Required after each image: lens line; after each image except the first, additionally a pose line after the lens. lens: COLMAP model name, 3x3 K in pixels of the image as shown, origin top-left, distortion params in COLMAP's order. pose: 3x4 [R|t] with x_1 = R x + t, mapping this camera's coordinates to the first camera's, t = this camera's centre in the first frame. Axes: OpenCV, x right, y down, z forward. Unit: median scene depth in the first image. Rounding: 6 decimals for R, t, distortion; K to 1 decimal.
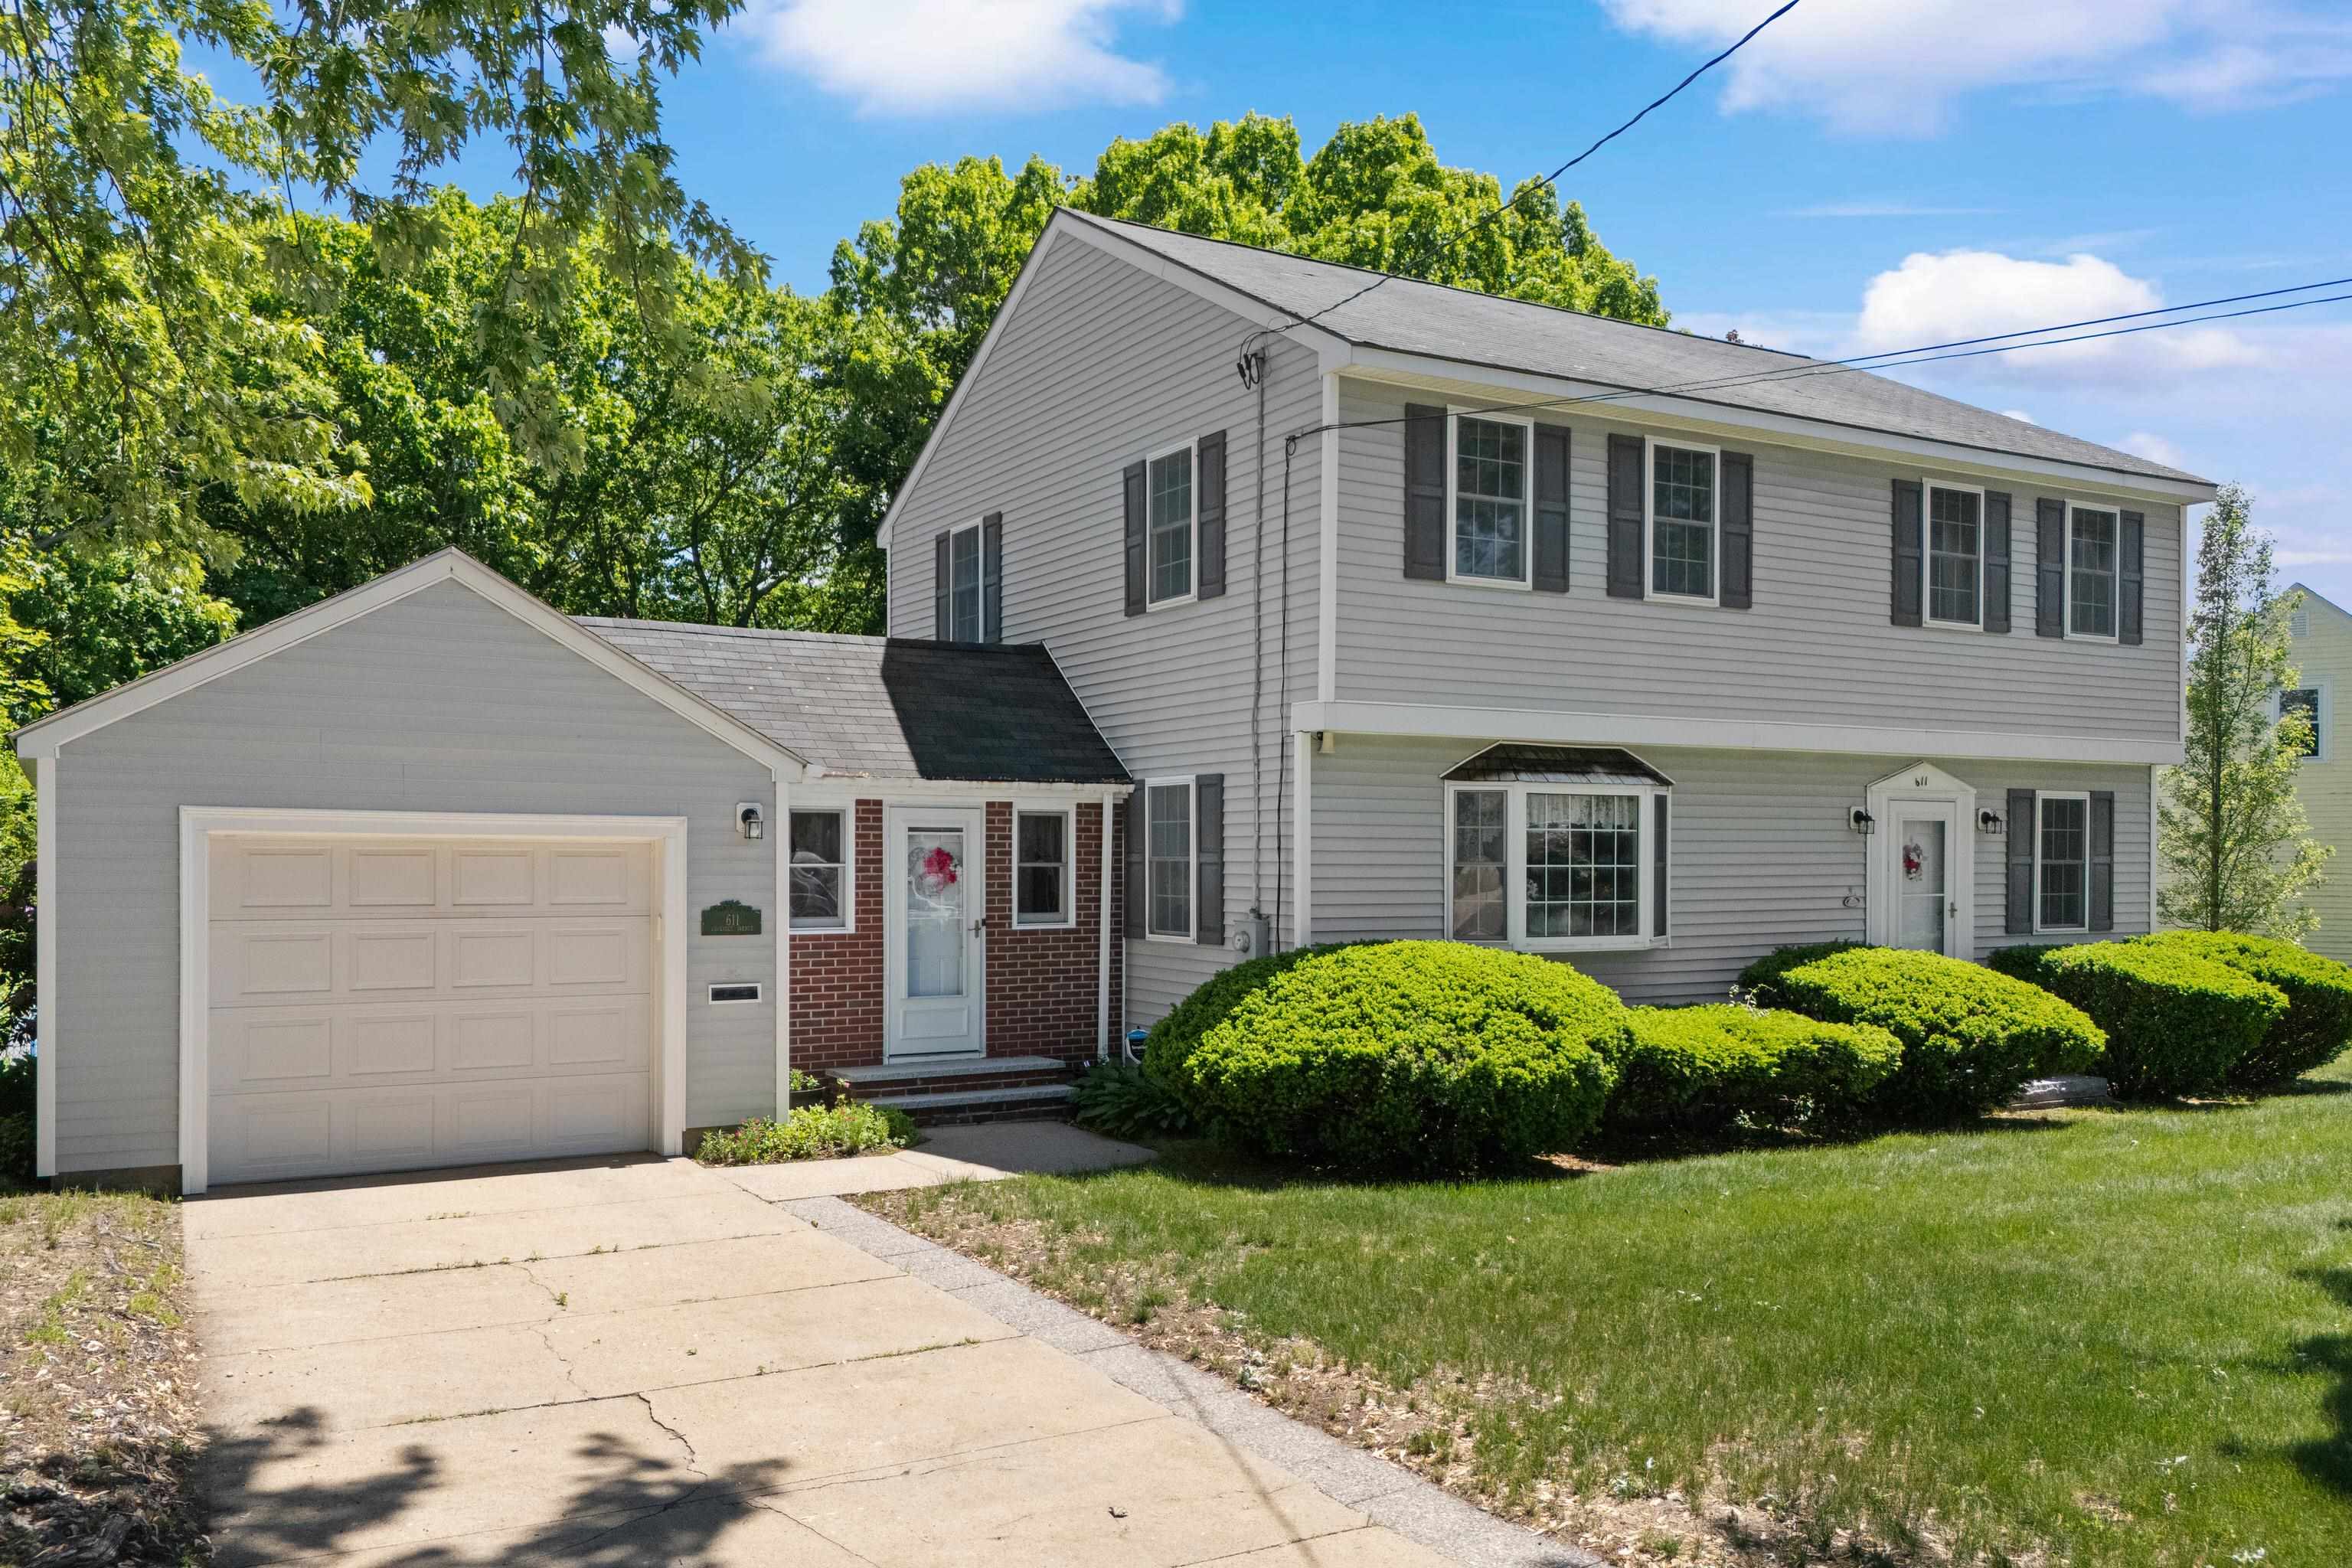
lens RADIAL K [[1856.7, 0, 1078.4], [0, 1856.7, 884.0], [0, 0, 1]] dist [0.040650, -0.049777]
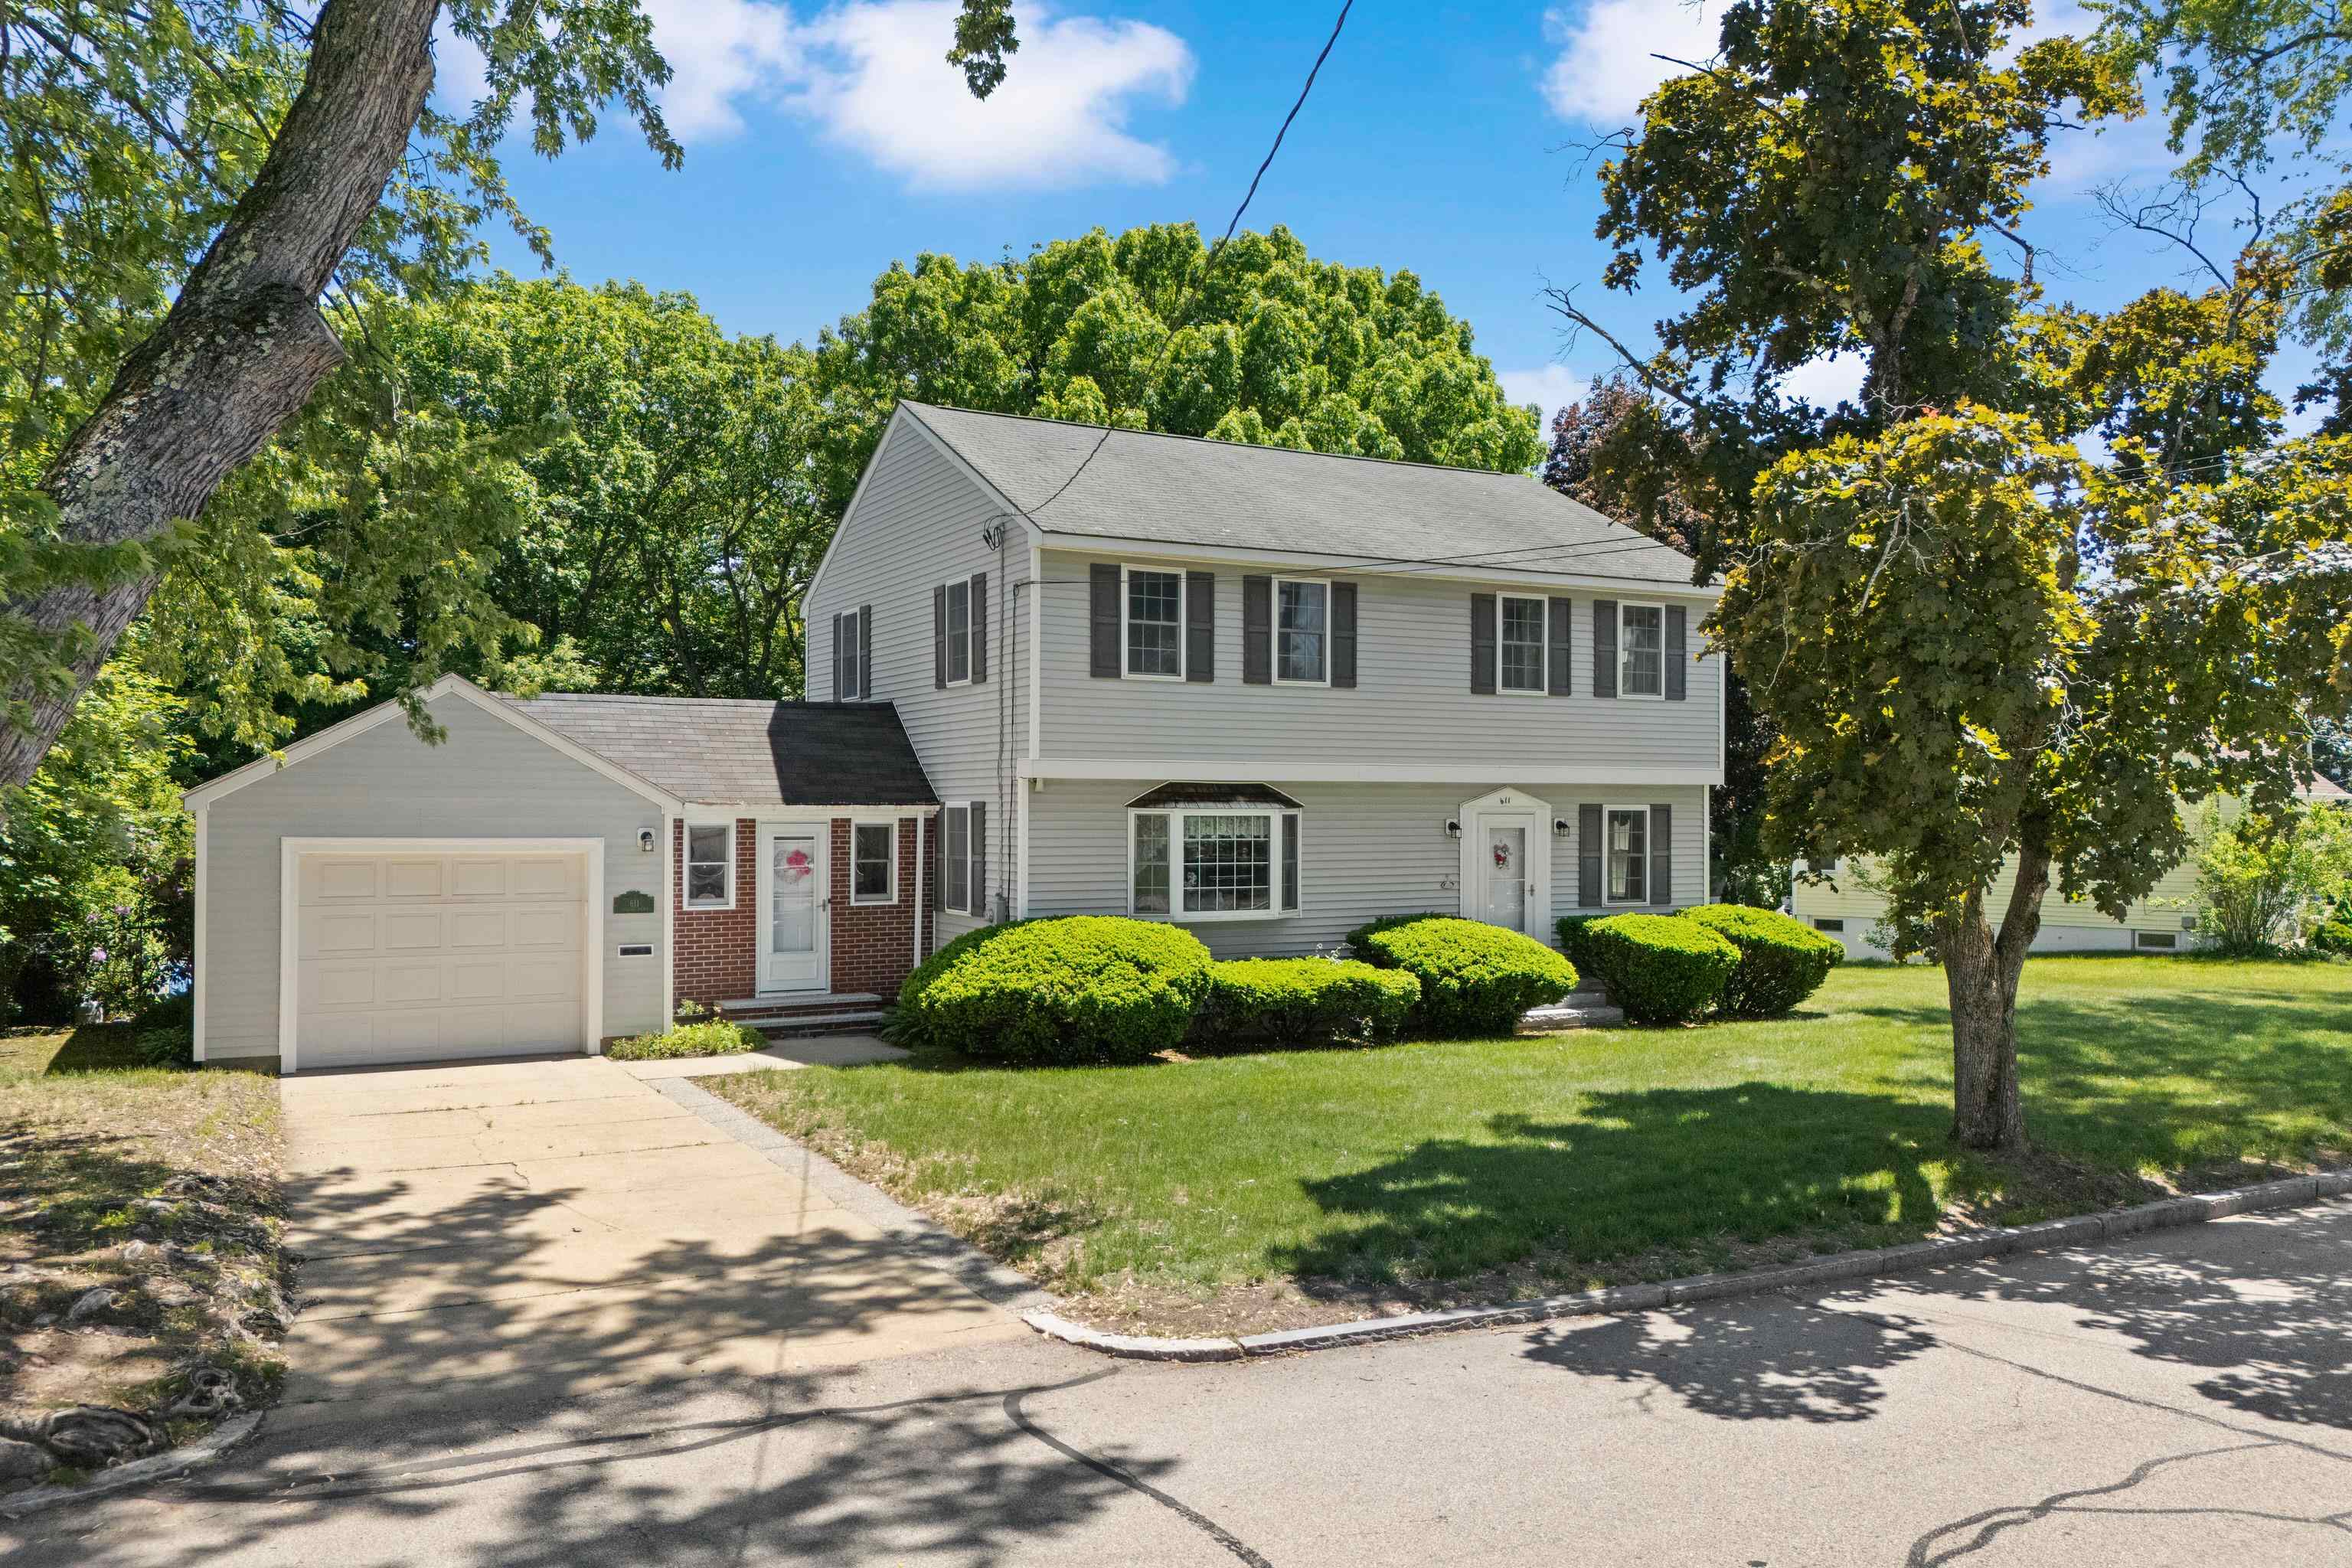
lens RADIAL K [[1856.7, 0, 1181.7], [0, 1856.7, 788.7], [0, 0, 1]] dist [0.040650, -0.049777]
pose [[0.999986, 0.001207, 0.005128, 0.233051], [-0.001088, 0.999728, -0.023287, -0.036252], [-0.005155, 0.023281, 0.999716, -0.500404]]
